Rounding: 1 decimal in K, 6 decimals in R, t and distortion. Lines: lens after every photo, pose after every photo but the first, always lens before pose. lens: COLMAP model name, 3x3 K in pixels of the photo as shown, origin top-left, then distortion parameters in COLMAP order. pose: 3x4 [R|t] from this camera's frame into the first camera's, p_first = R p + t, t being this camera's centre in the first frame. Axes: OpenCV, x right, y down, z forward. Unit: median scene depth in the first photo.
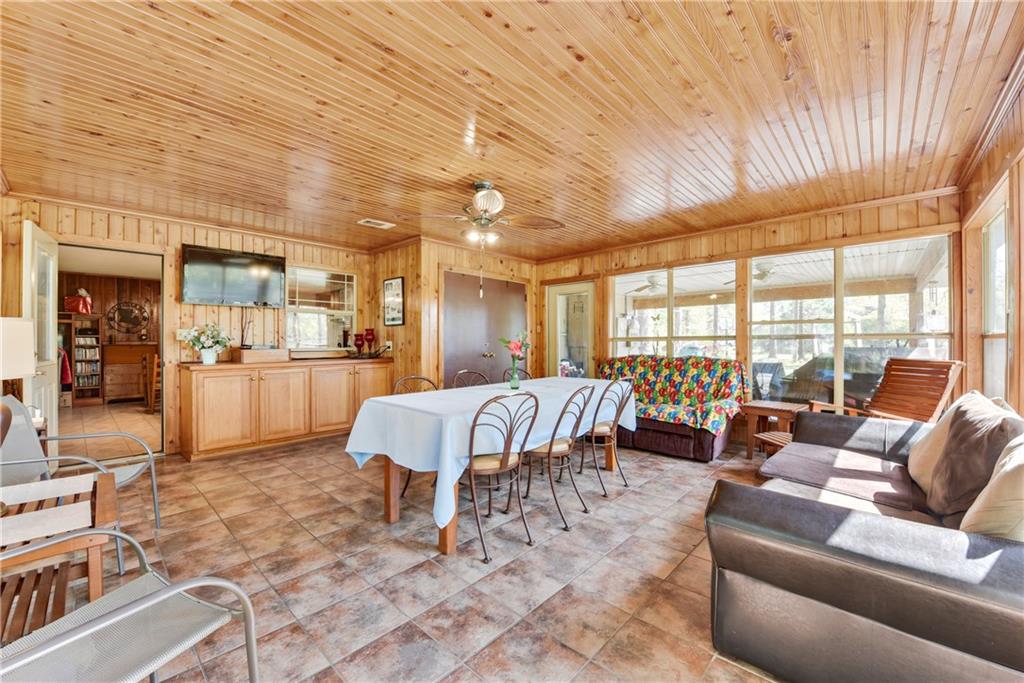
lens RADIAL K [[408.2, 0, 514.3], [0, 408.2, 339.7], [0, 0, 1]] dist [0.000460, -0.000038]
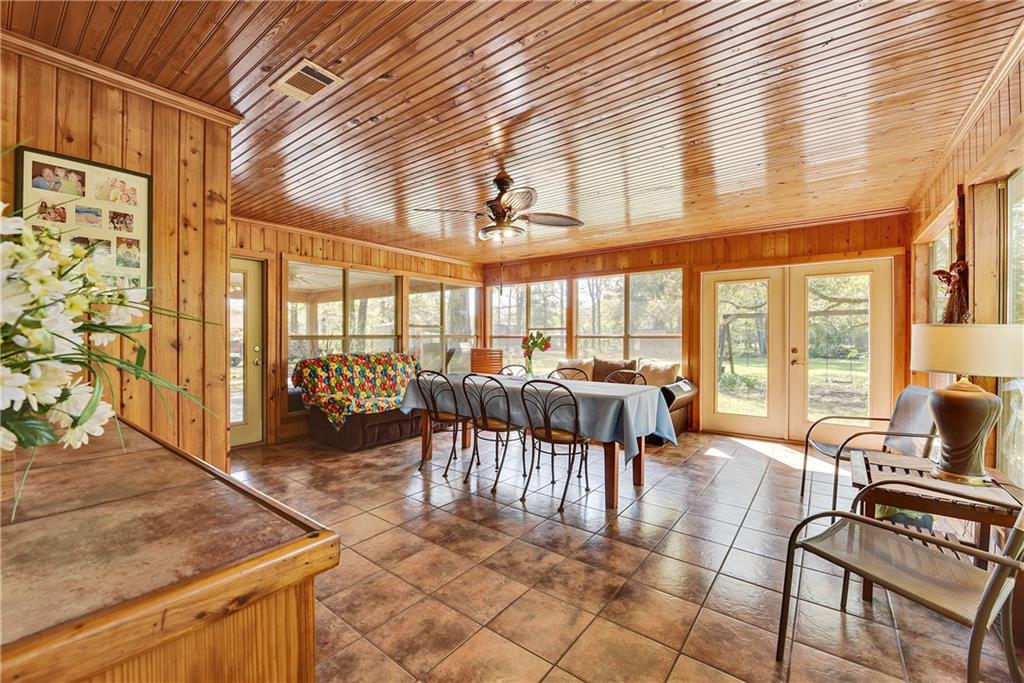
lens RADIAL K [[408.2, 0, 510.0], [0, 408.2, 343.1], [0, 0, 1]] dist [0.000460, -0.000038]
pose [[-0.091692, -0.006399, 0.995767, -0.750007], [-0.004628, 0.999971, 0.006000, 0.004560], [-0.995777, -0.004058, -0.091719, 0.764035]]
